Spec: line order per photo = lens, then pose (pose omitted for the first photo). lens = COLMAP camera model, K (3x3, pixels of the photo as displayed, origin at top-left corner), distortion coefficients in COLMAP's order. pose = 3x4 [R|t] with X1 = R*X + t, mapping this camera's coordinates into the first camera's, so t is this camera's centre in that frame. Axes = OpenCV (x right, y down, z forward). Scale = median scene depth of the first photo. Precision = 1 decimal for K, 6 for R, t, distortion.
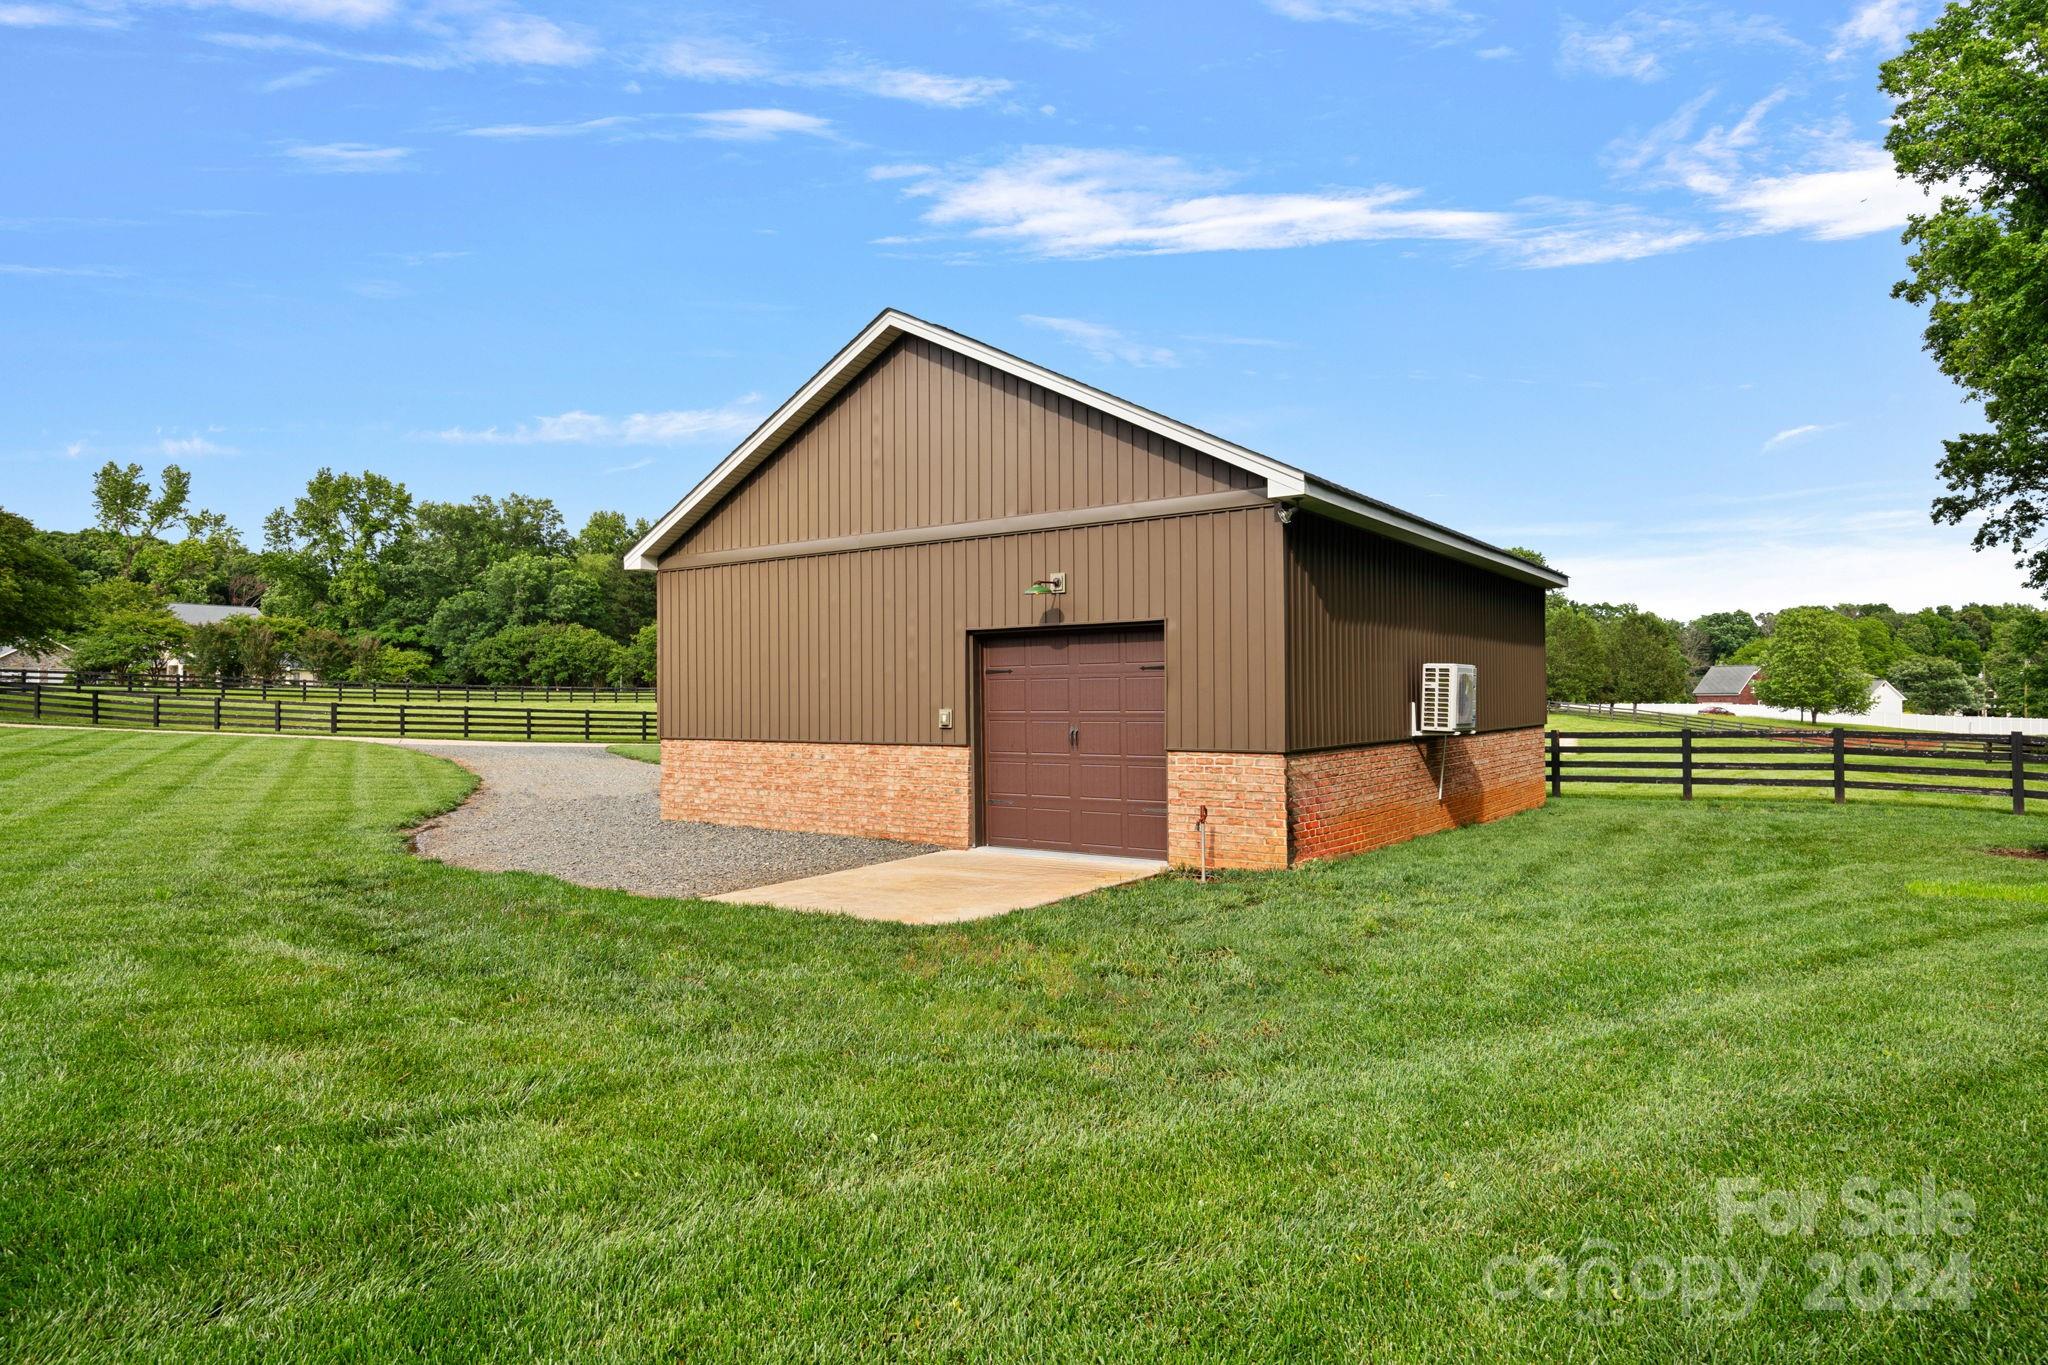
lens RADIAL K [[1260.2, 0, 990.6], [0, 1260.2, 718.2], [0, 0, 1]] dist [0.004345, 0.001873]
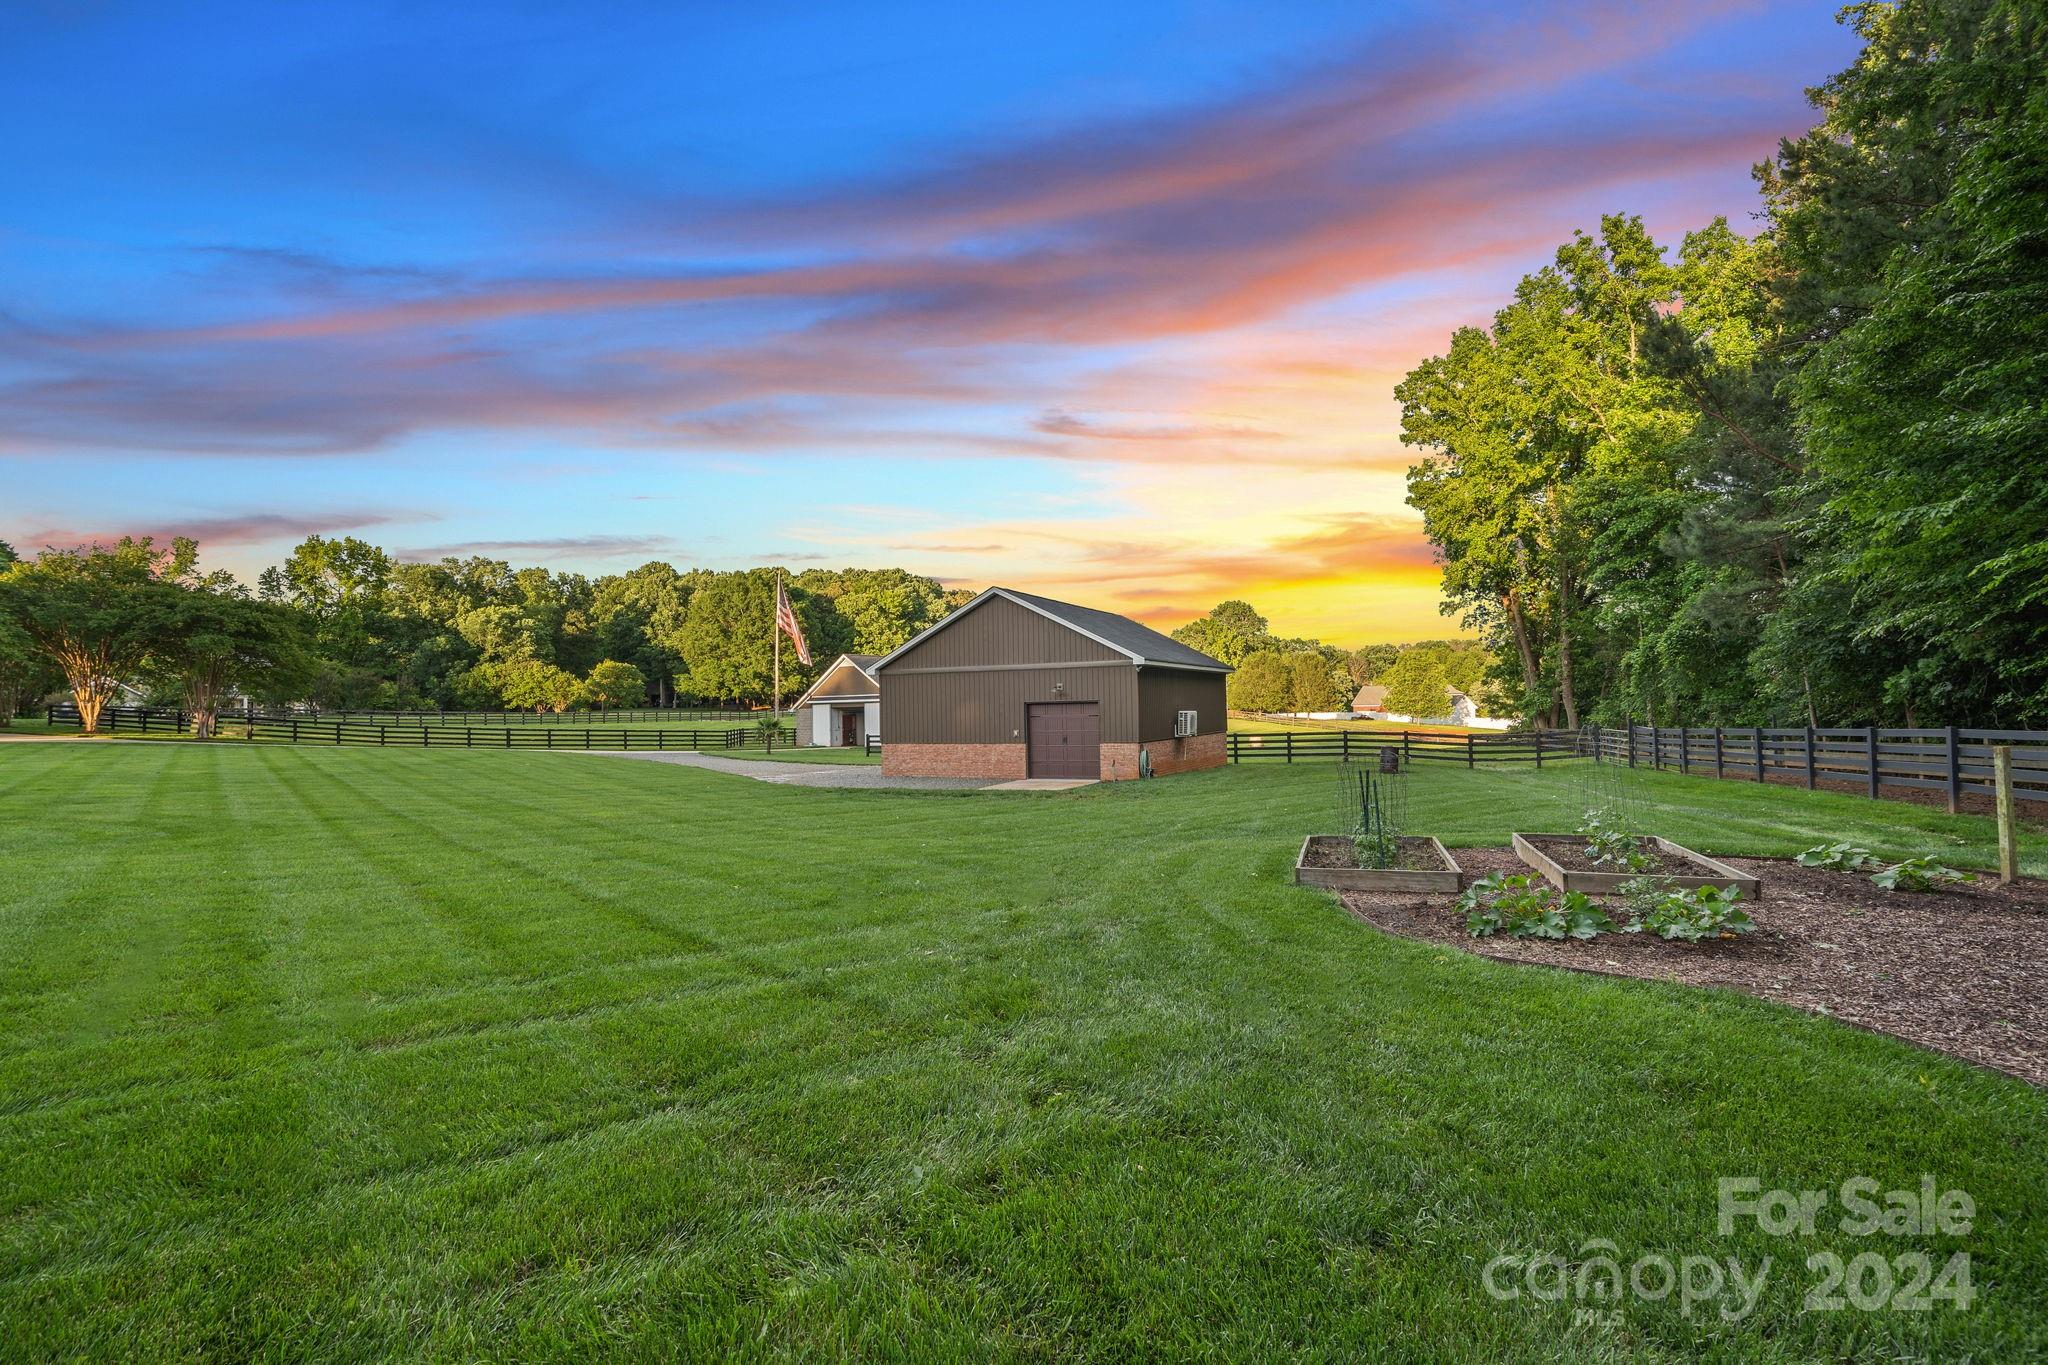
lens RADIAL K [[1260.2, 0, 990.6], [0, 1260.2, 718.2], [0, 0, 1]] dist [0.004345, 0.001873]
pose [[0.981527, -0.013734, 0.190828, -0.238117], [0.015019, 0.999873, -0.005289, -0.007347], [-0.190731, 0.008058, 0.981609, -0.660701]]
